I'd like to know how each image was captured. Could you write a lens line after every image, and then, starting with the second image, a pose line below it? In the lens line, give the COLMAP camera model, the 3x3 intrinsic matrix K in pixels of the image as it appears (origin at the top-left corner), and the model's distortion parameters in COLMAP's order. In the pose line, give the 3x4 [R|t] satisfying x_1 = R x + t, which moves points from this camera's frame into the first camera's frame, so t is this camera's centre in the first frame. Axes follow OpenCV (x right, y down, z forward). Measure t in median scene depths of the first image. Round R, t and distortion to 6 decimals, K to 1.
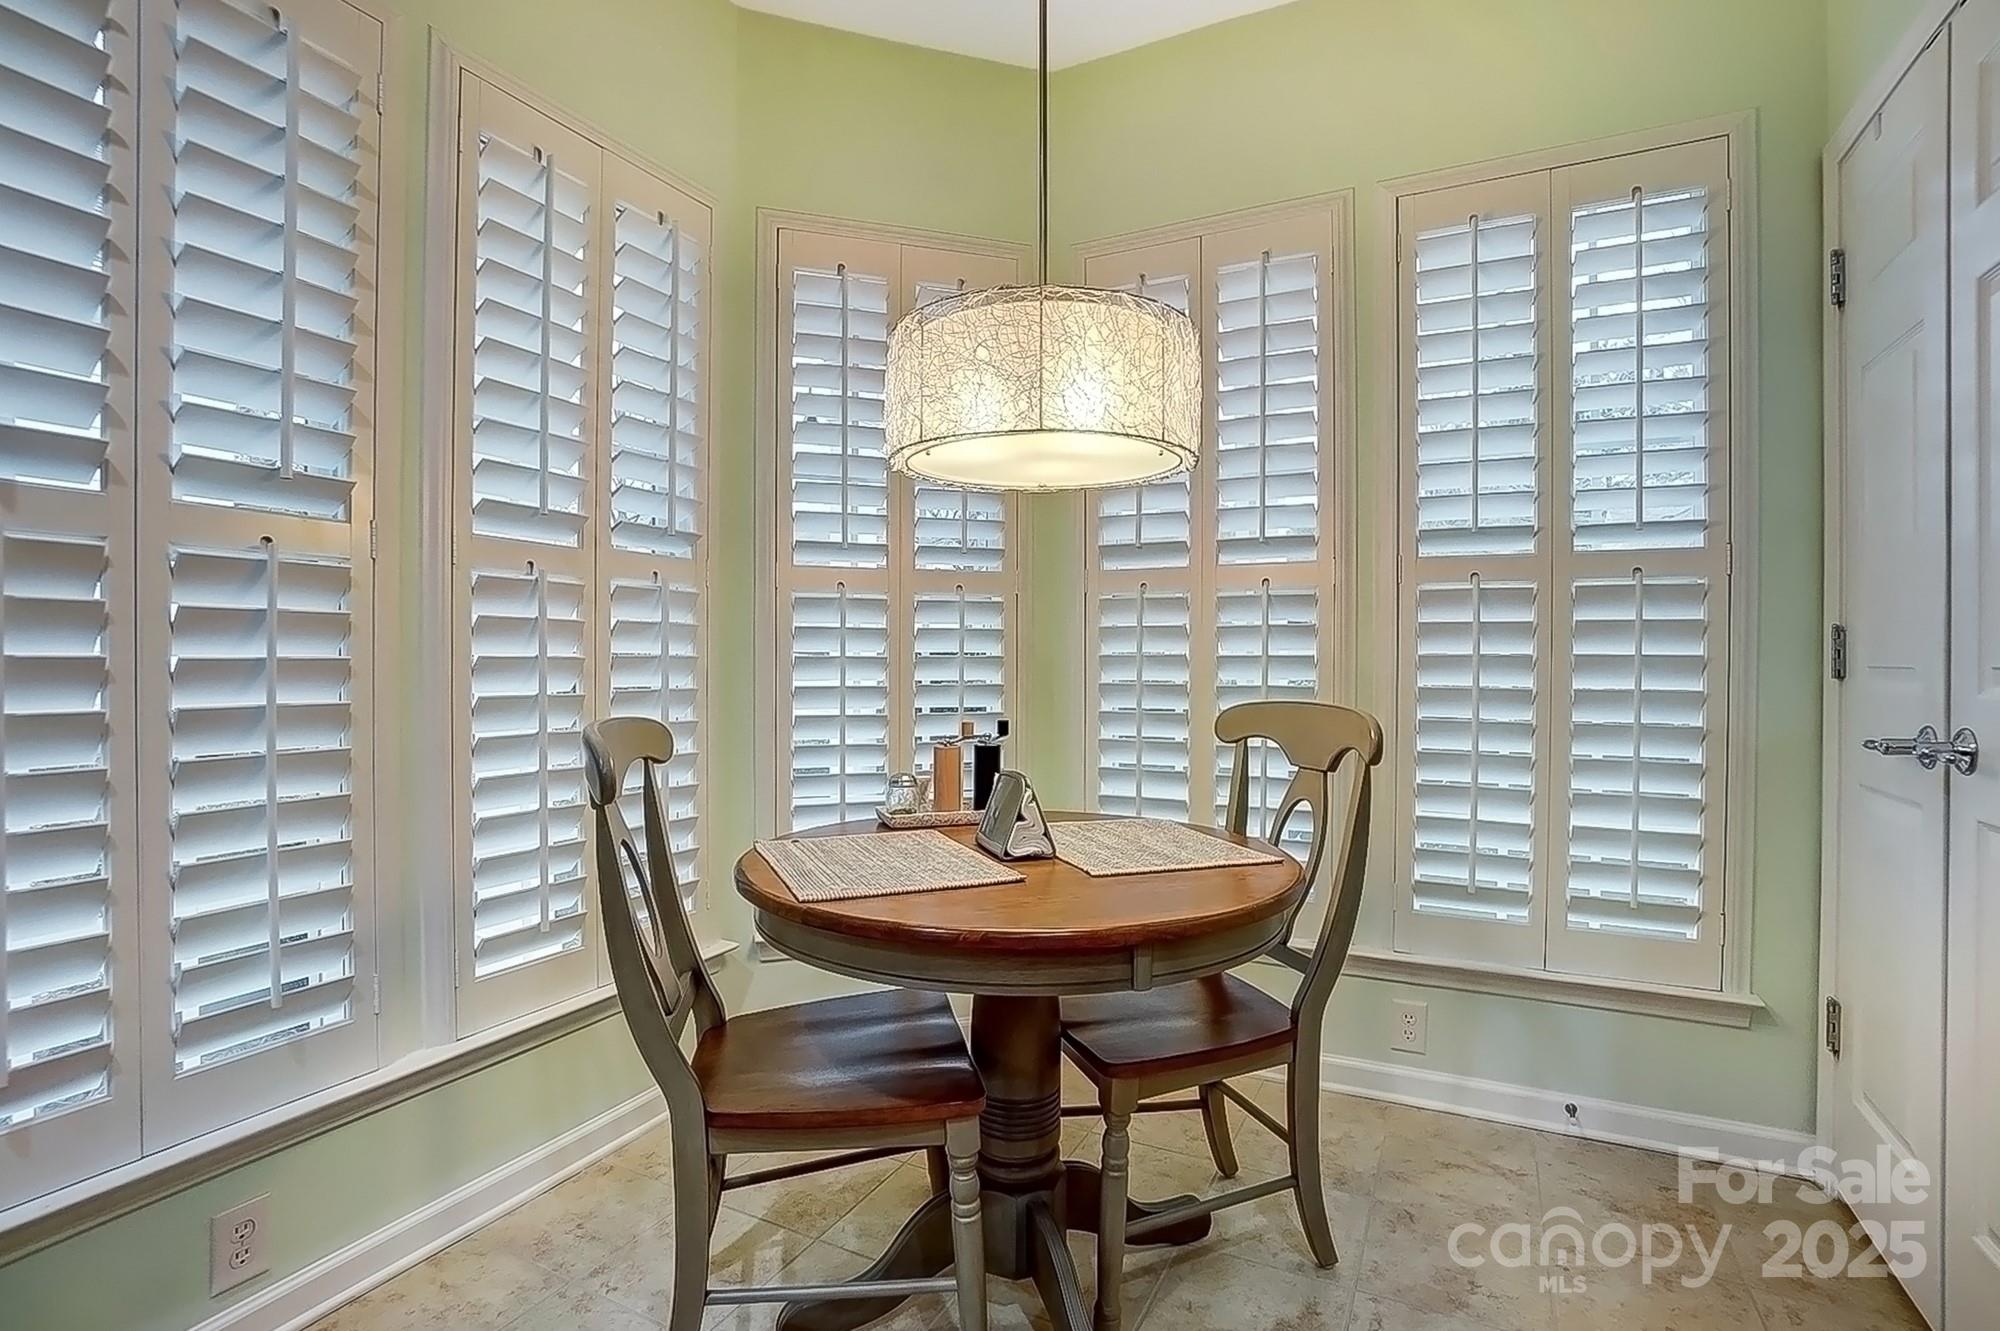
lens RADIAL K [[940.9, 0, 981.5], [0, 940.9, 668.0], [0, 0, 1]] dist [-0.050585, 0.003983]
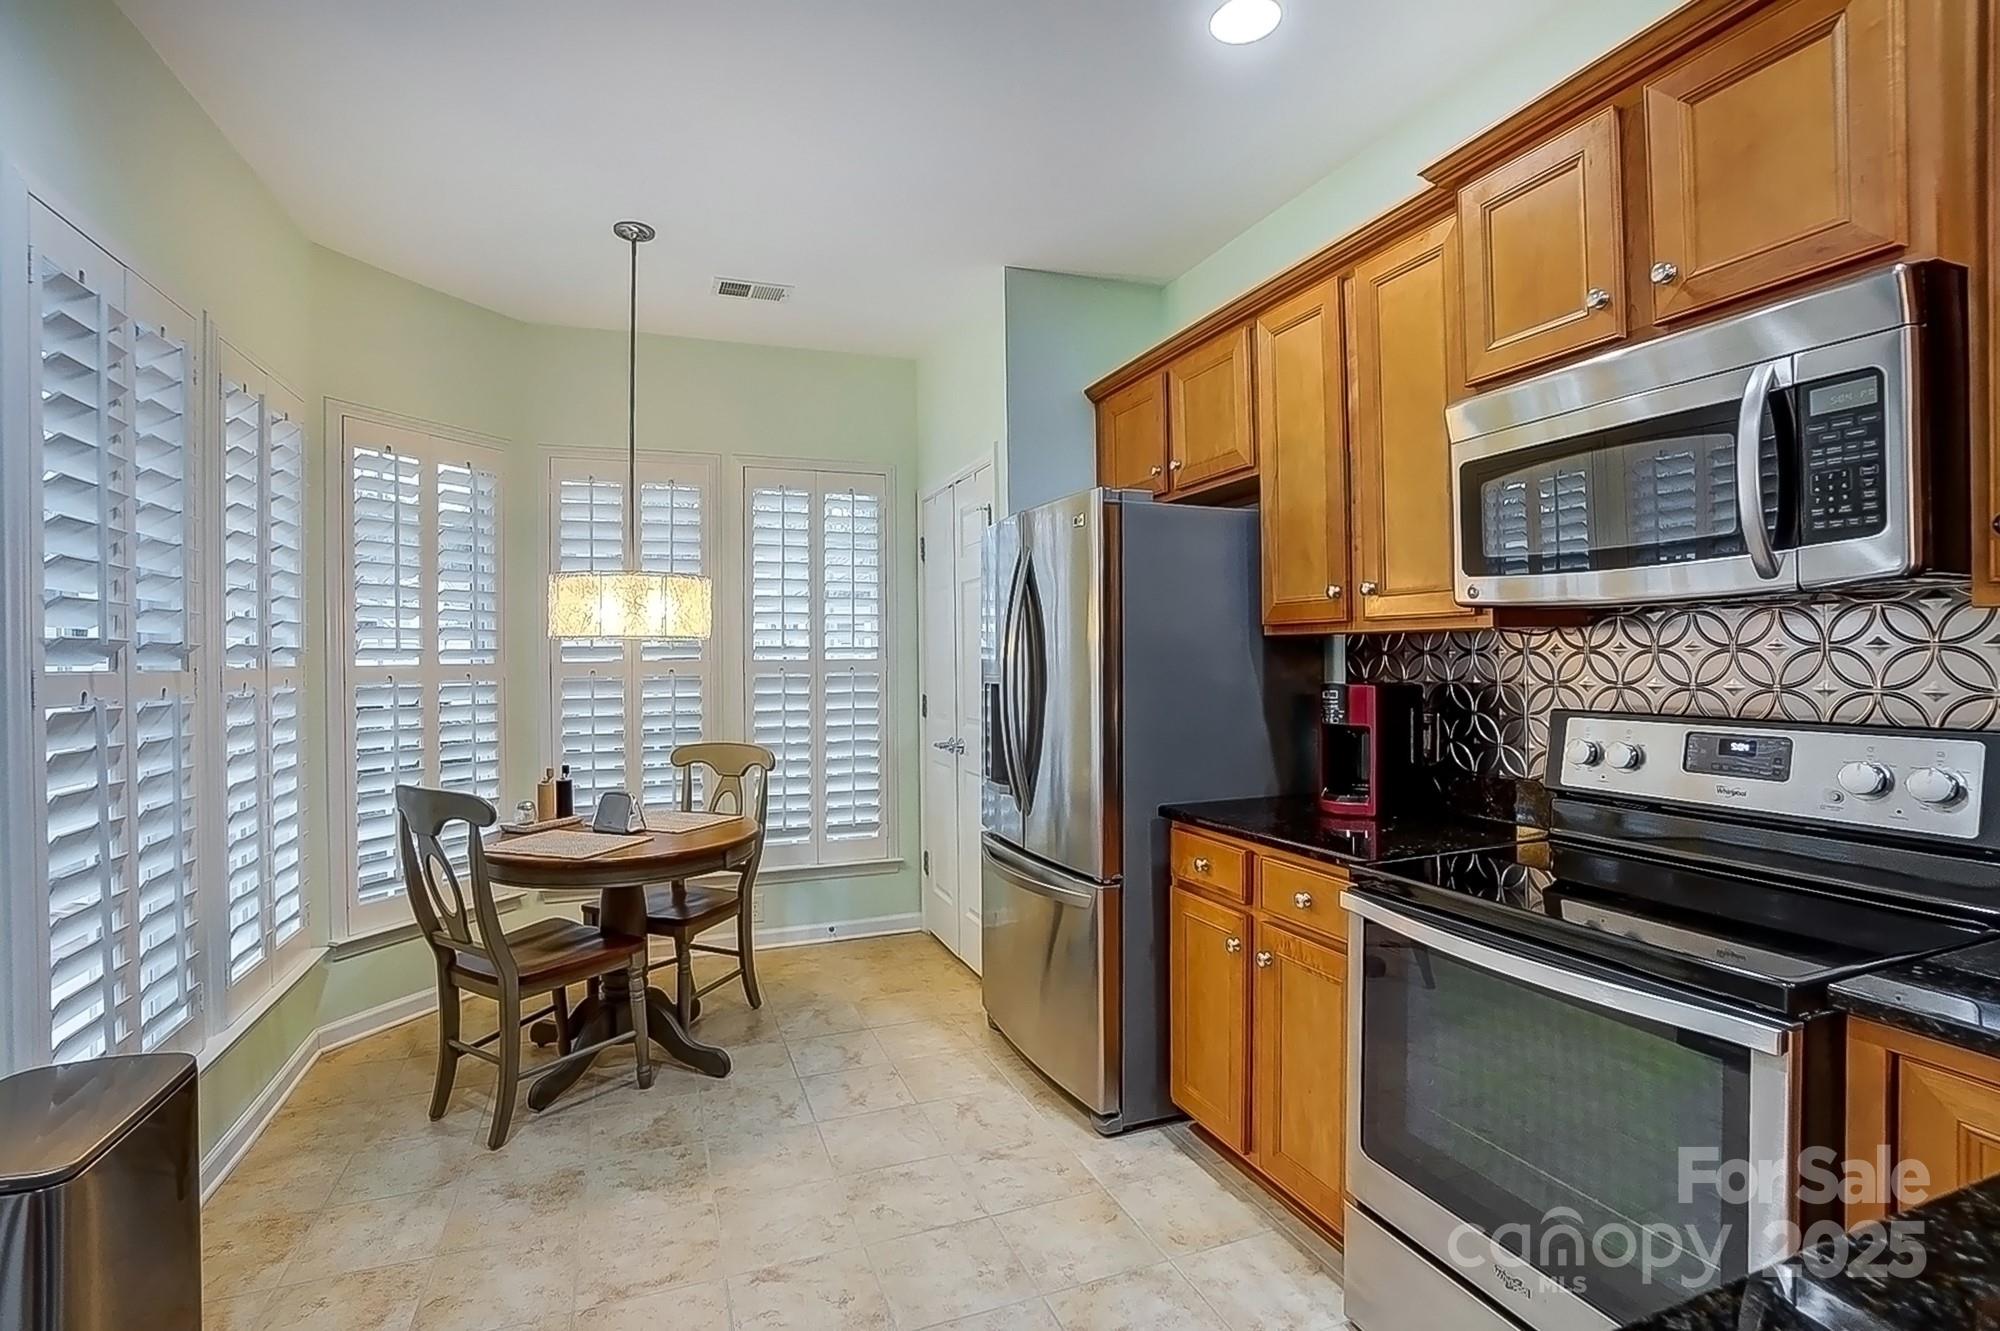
lens RADIAL K [[957.6, 0, 1007.5], [0, 957.6, 652.4], [0, 0, 1]] dist [-0.029786, 0.000918]
pose [[0.646458, -0.002761, 0.762944, -0.797144], [0.016014, 0.999822, -0.009951, -0.123317], [-0.762781, 0.018651, 0.646388, -0.765979]]
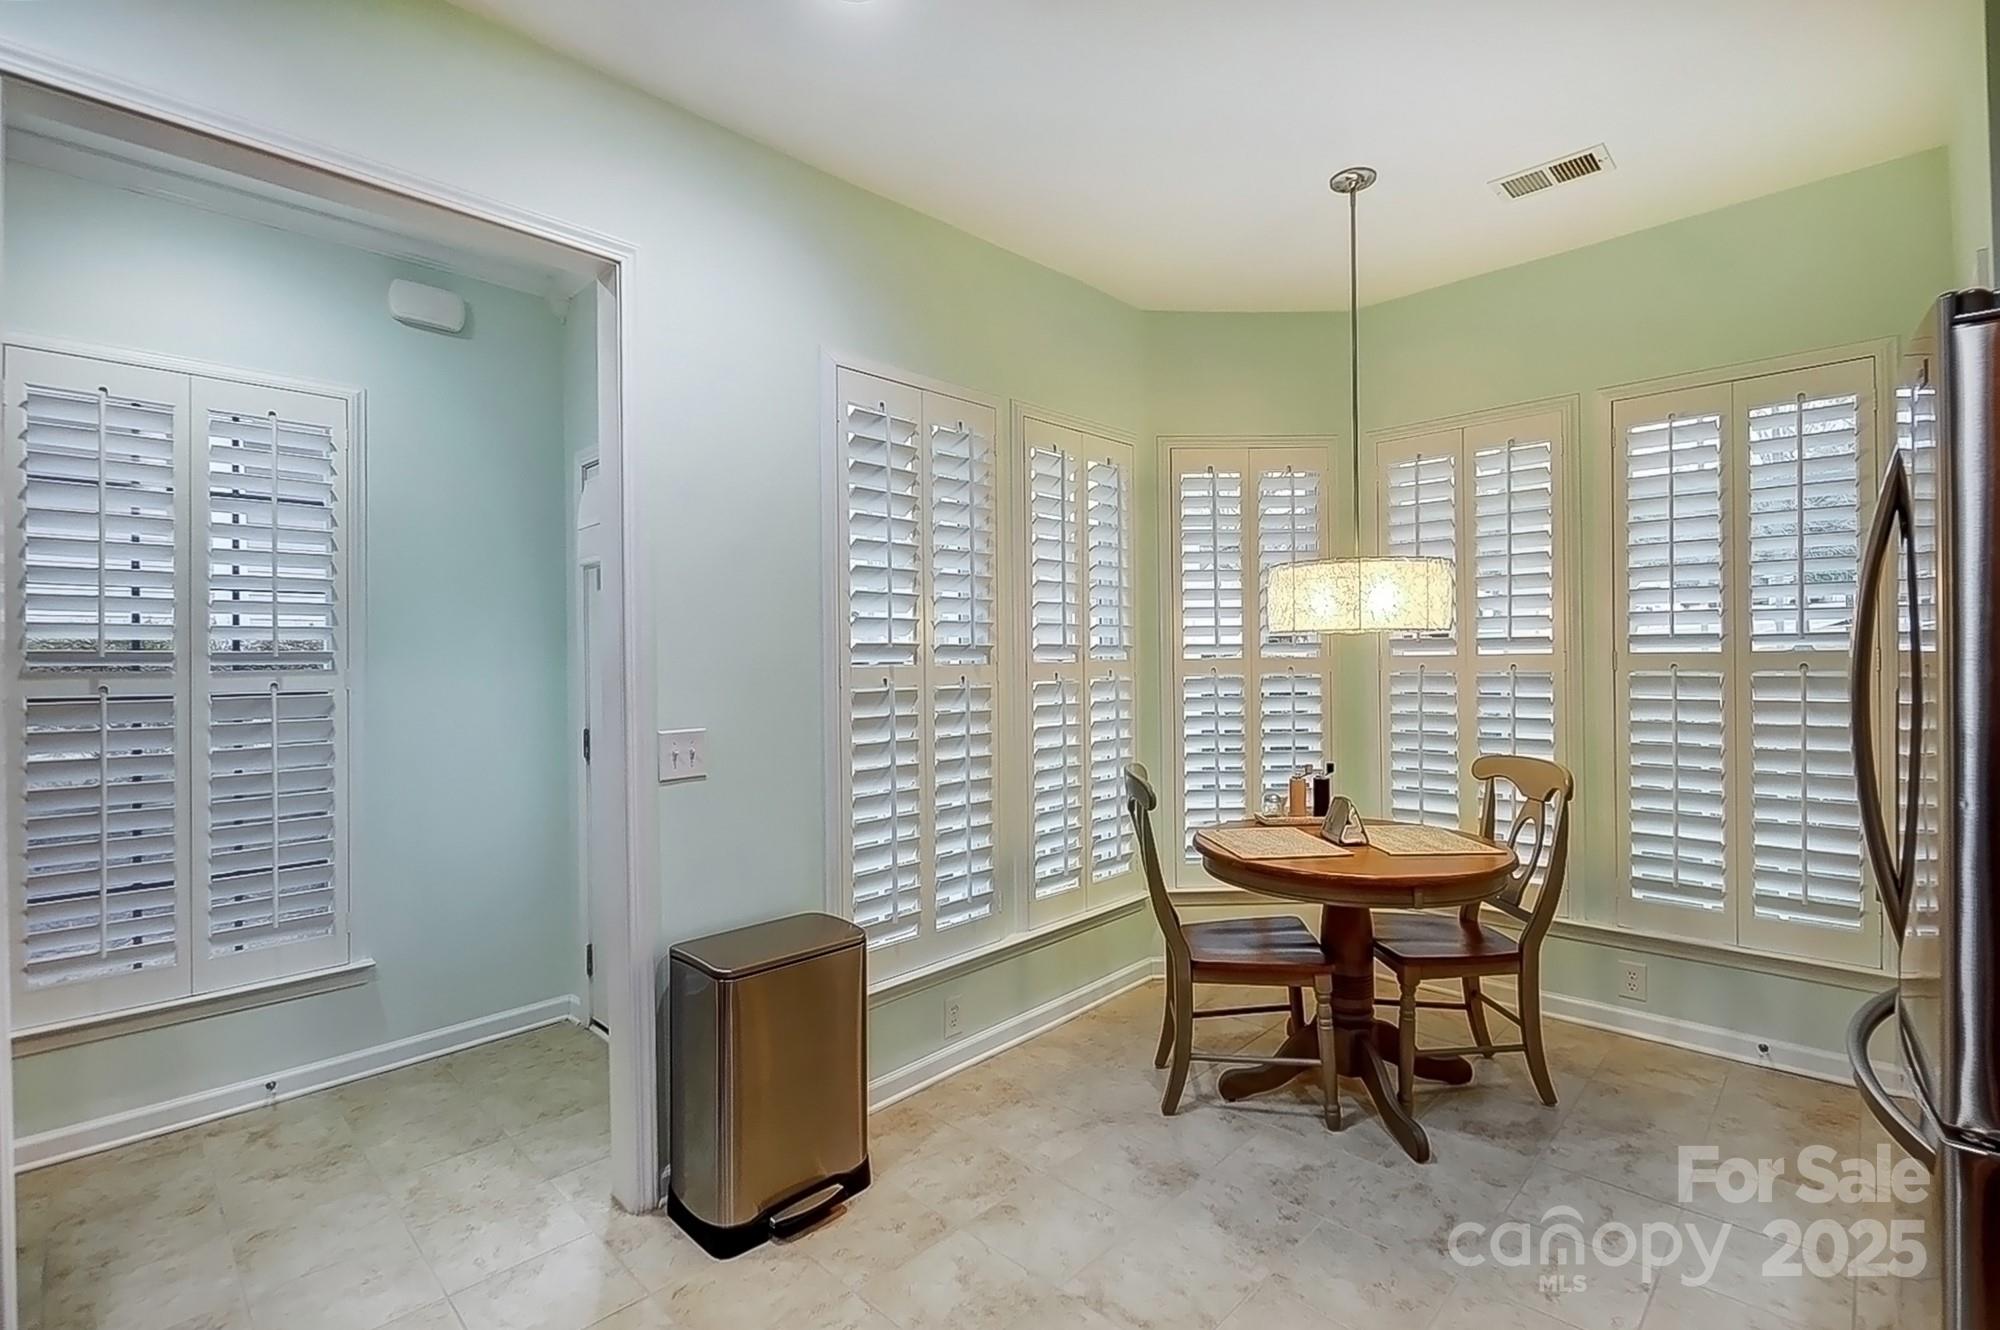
lens RADIAL K [[908.9, 0, 979.6], [0, 908.9, 649.0], [0, 0, 1]] dist [-0.016969, 0.005051]
pose [[0.956087, -0.015121, -0.292692, -0.099917], [0.009016, 0.999713, -0.022197, -0.118599], [0.292944, 0.018583, 0.955949, -0.737549]]
